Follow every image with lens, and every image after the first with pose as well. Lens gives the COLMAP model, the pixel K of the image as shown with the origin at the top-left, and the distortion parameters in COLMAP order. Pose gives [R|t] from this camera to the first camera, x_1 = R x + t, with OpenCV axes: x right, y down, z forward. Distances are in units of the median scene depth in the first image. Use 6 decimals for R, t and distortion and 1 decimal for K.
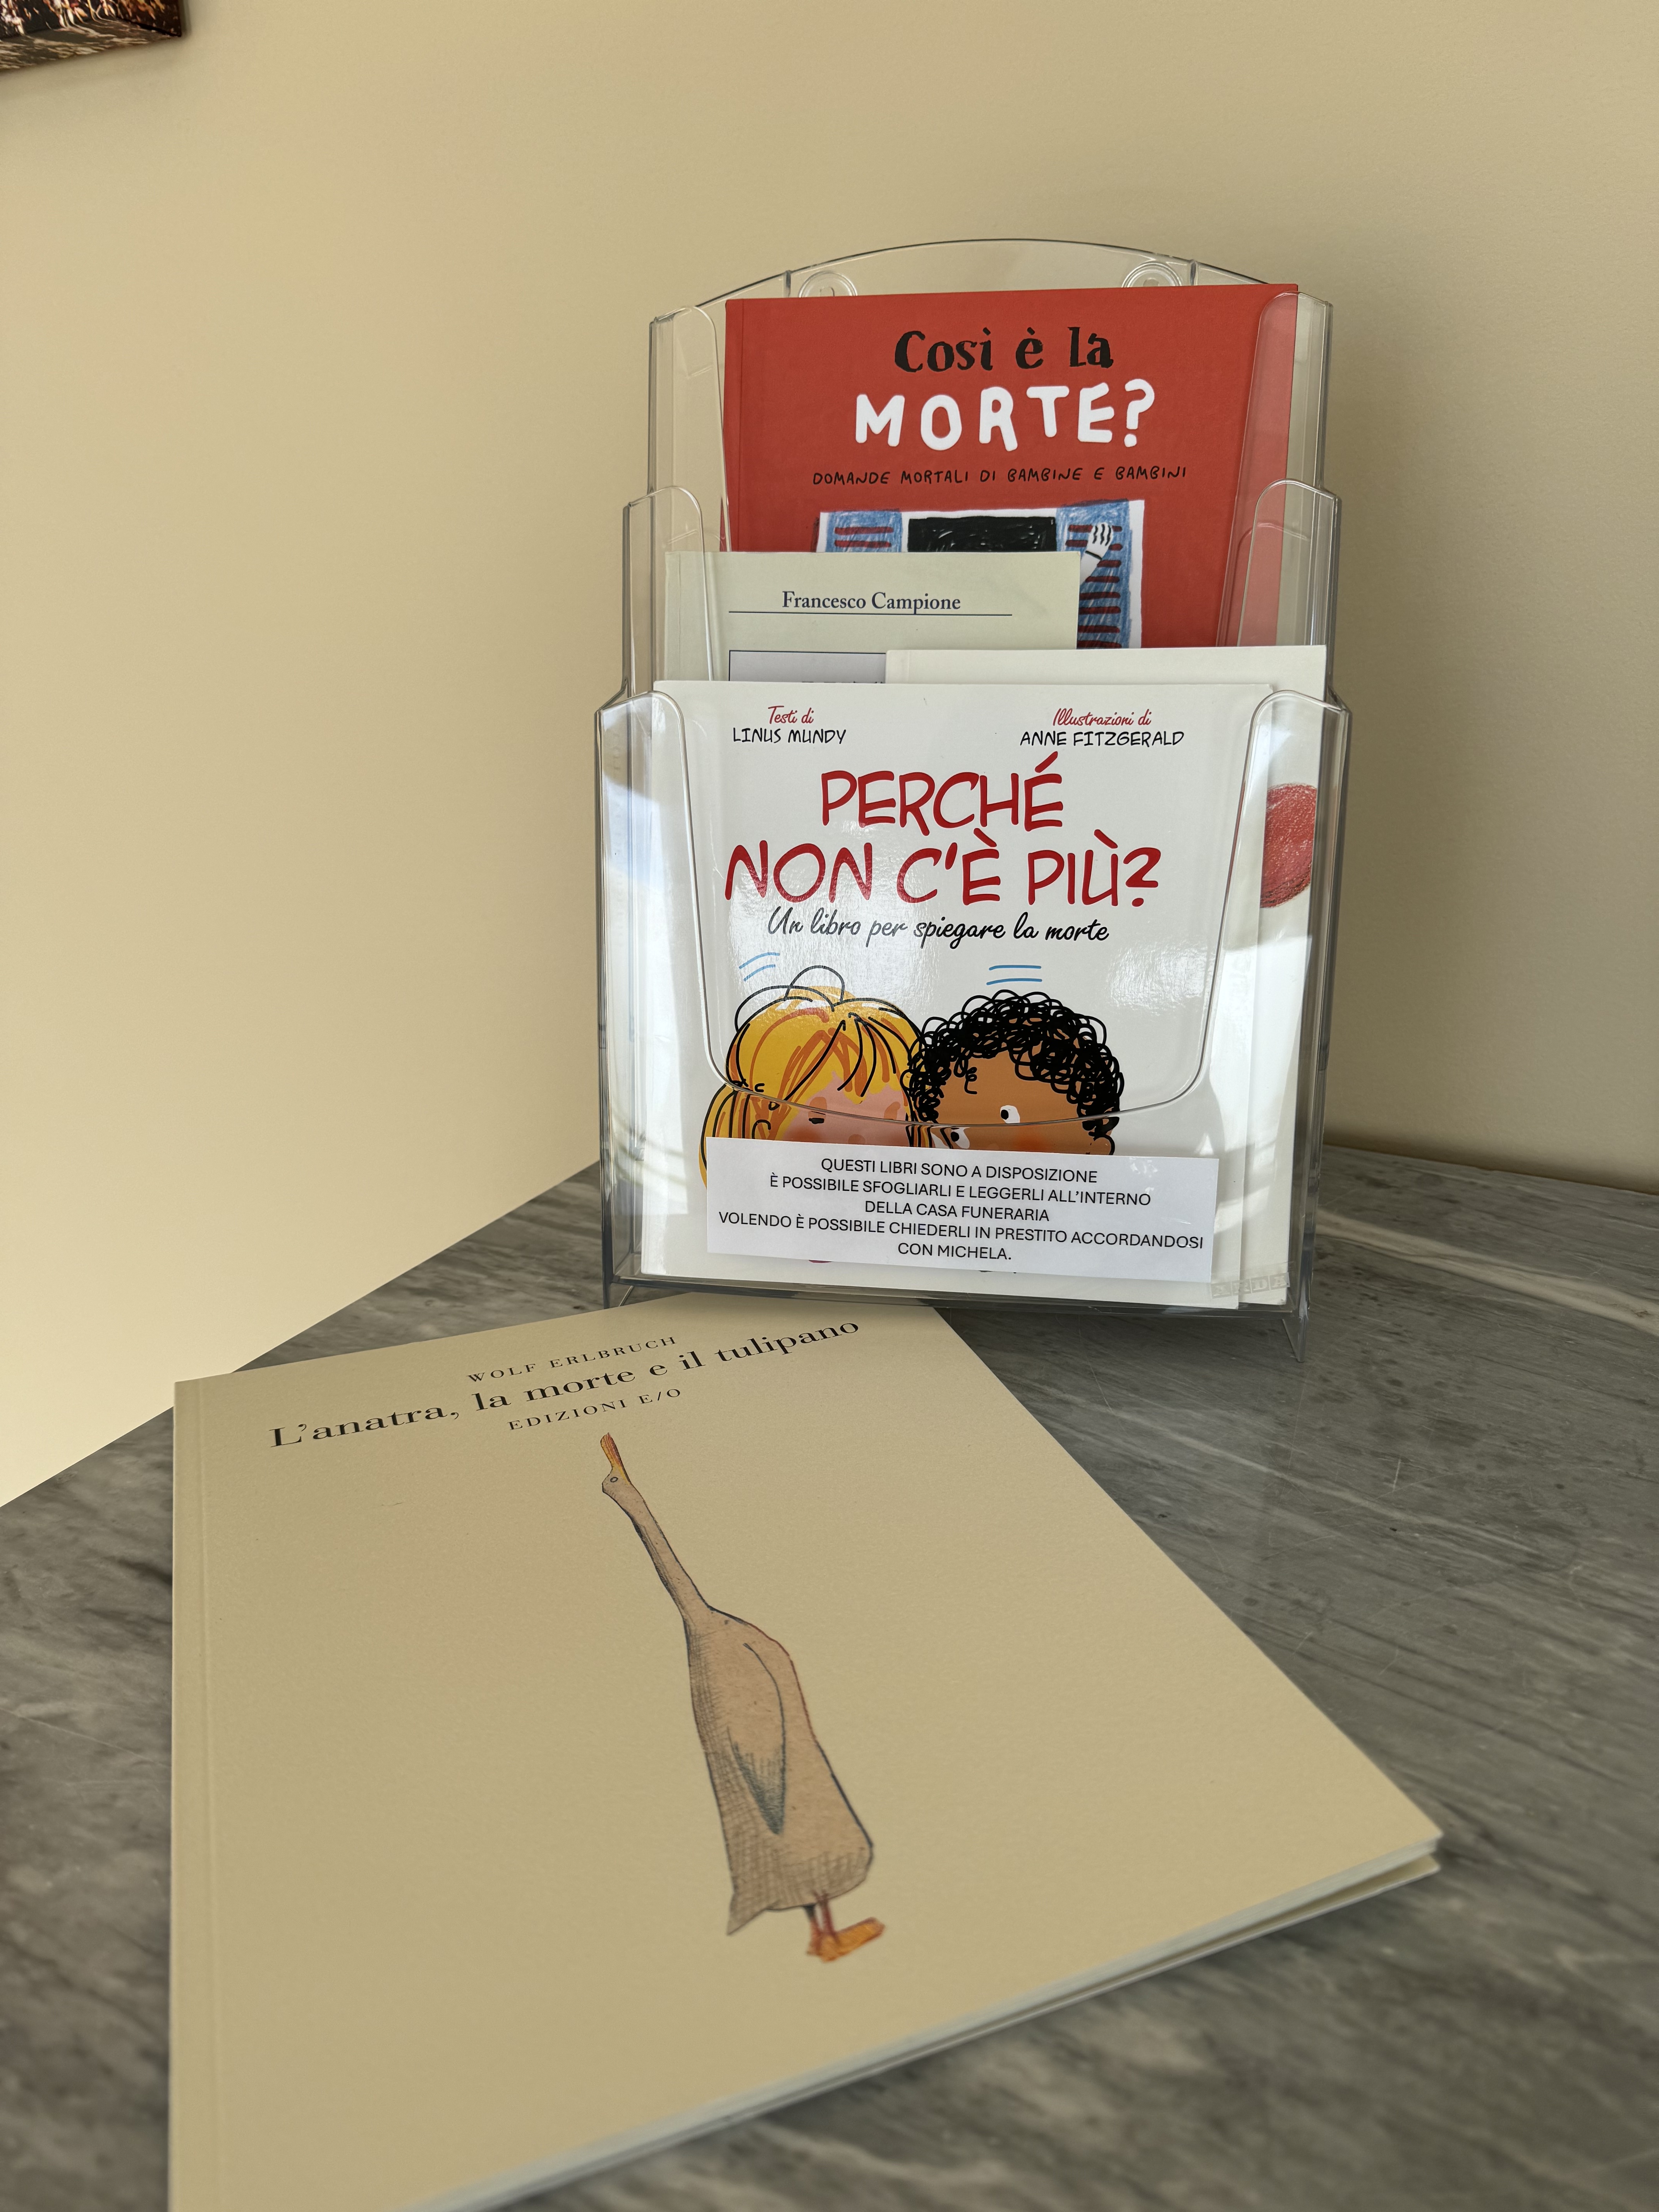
lens RADIAL K [[1531.0, 0, 832.7], [0, 1531.0, 1129.0], [0, 0, 1]] dist [0.040673, -0.012774]
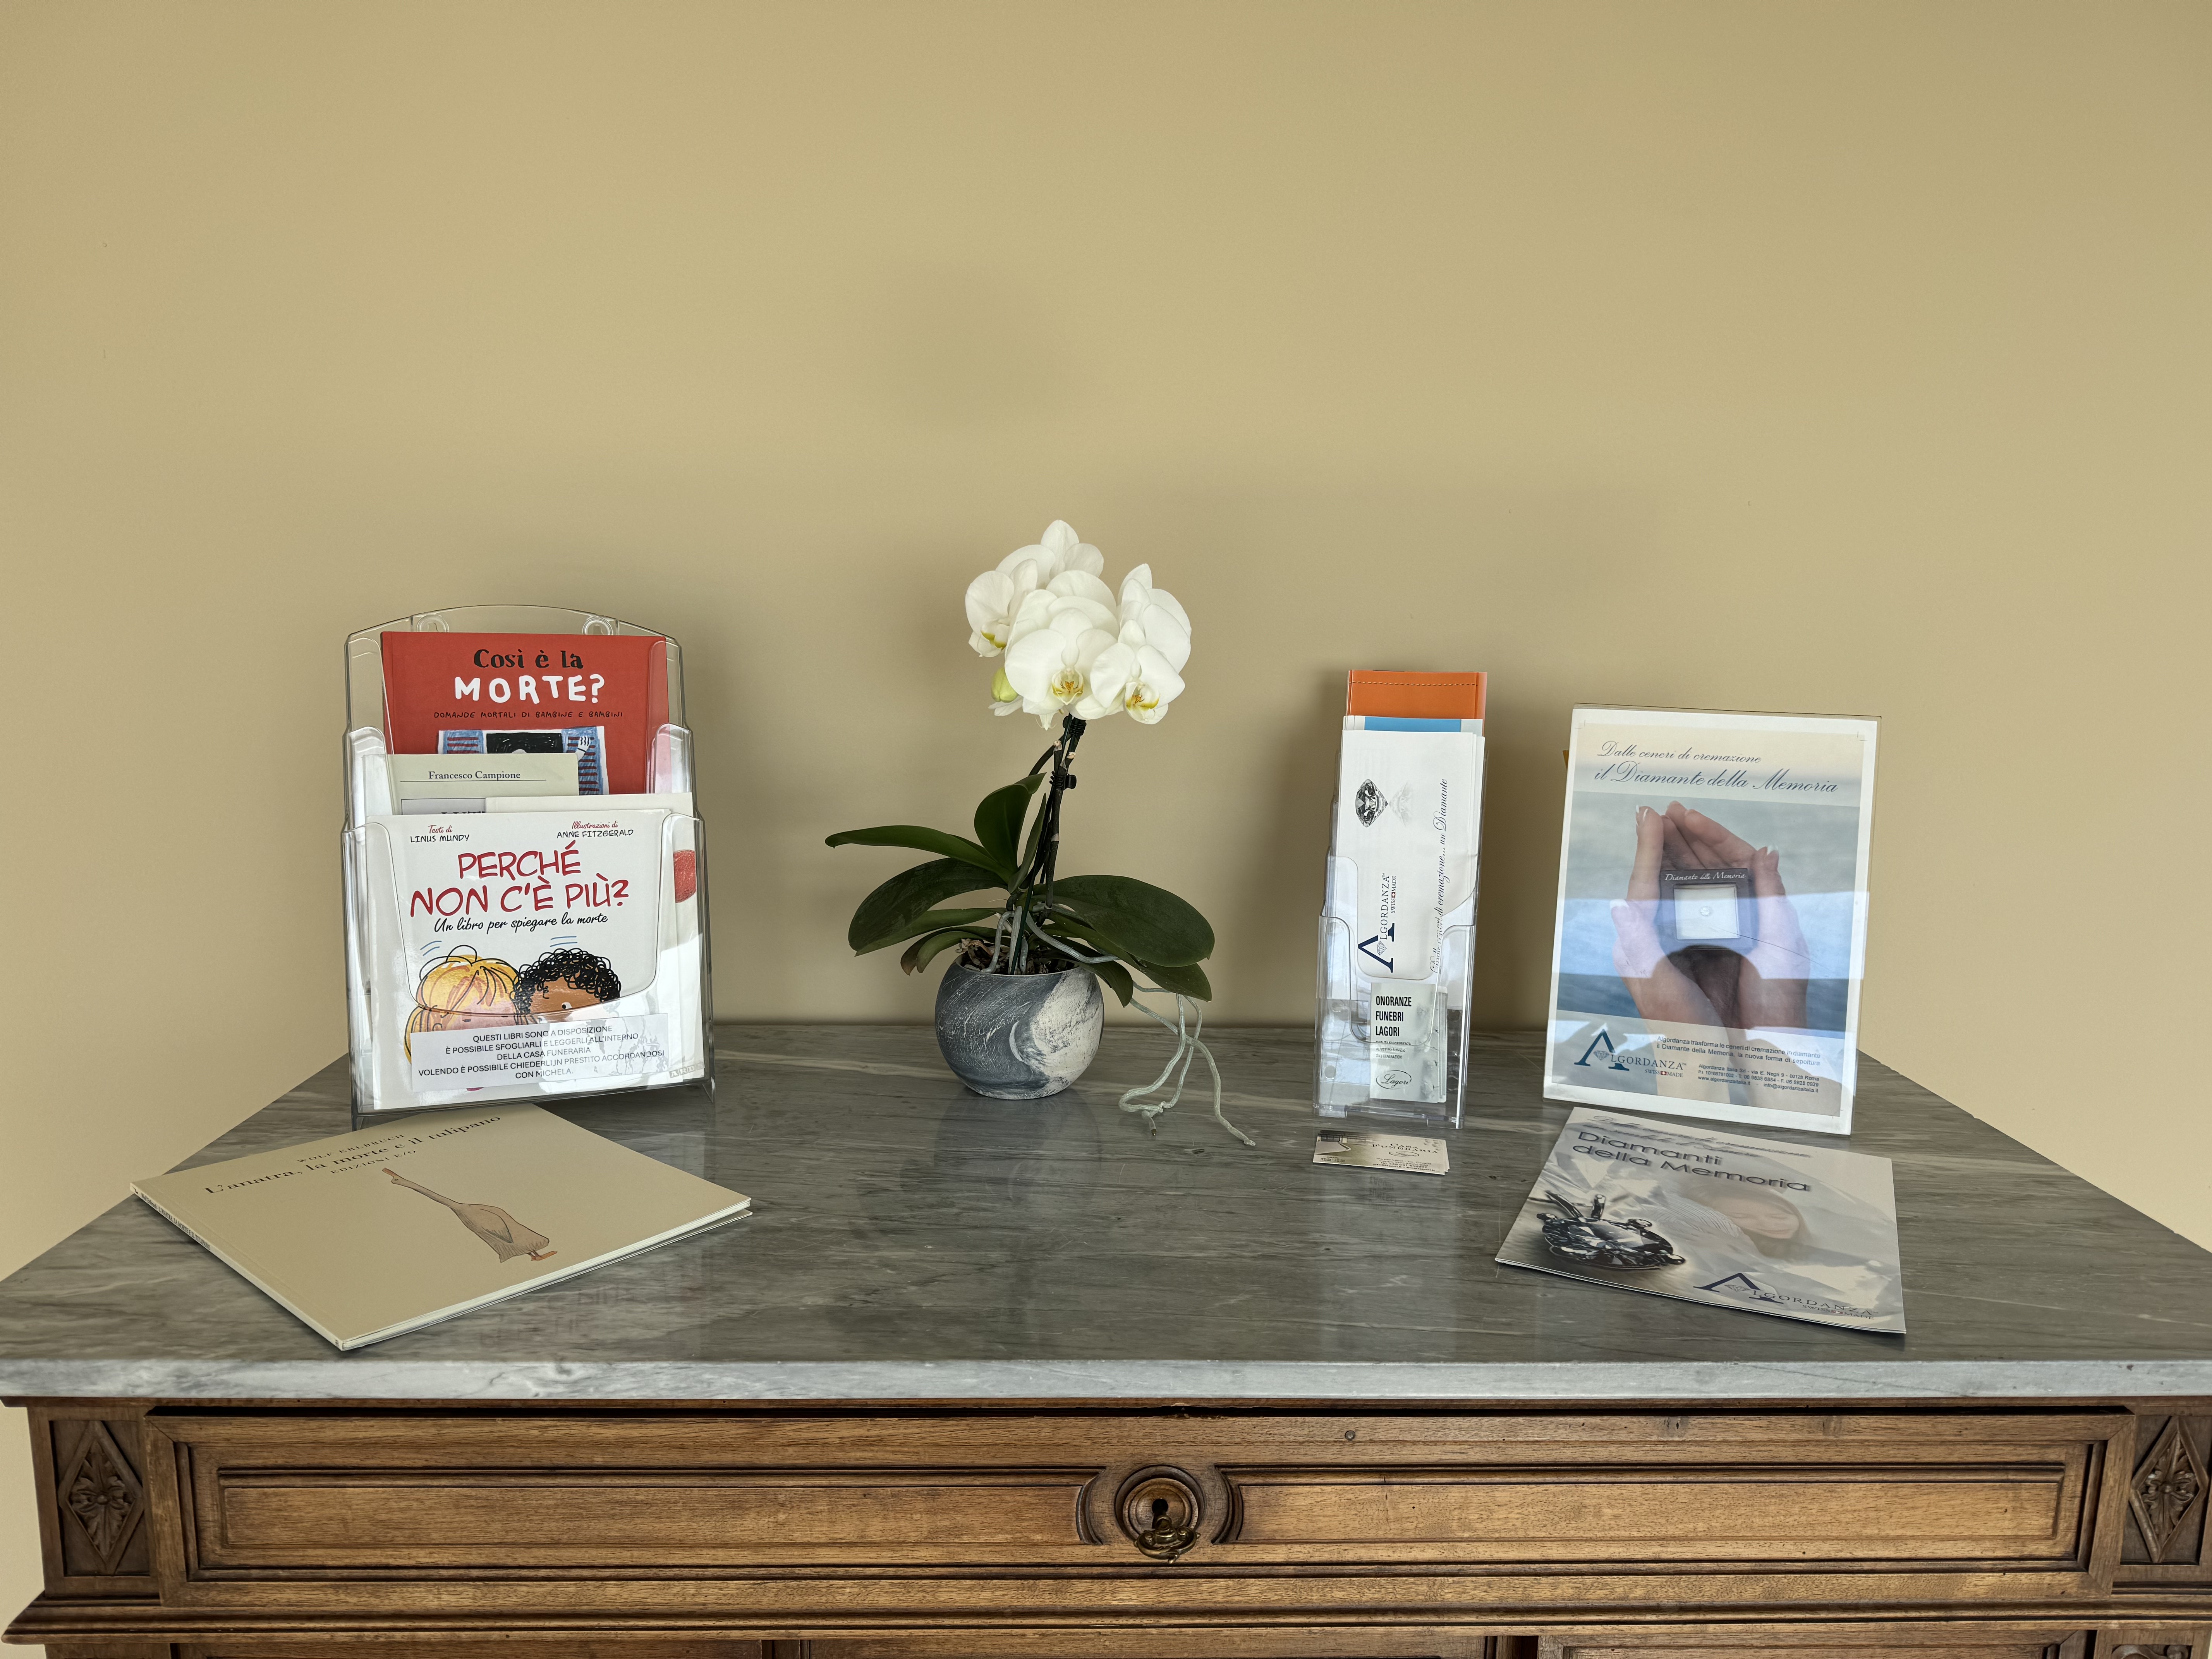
lens RADIAL K [[1531.0, 0, 1117.9], [0, 1531.0, 839.3], [0, 0, 1]] dist [0.040673, -0.012774]
pose [[0.869555, -0.048559, 0.491444, -0.257985], [0.151128, 0.973575, -0.171207, 0.246418], [-0.470144, 0.223144, 0.853915, -1.237420]]
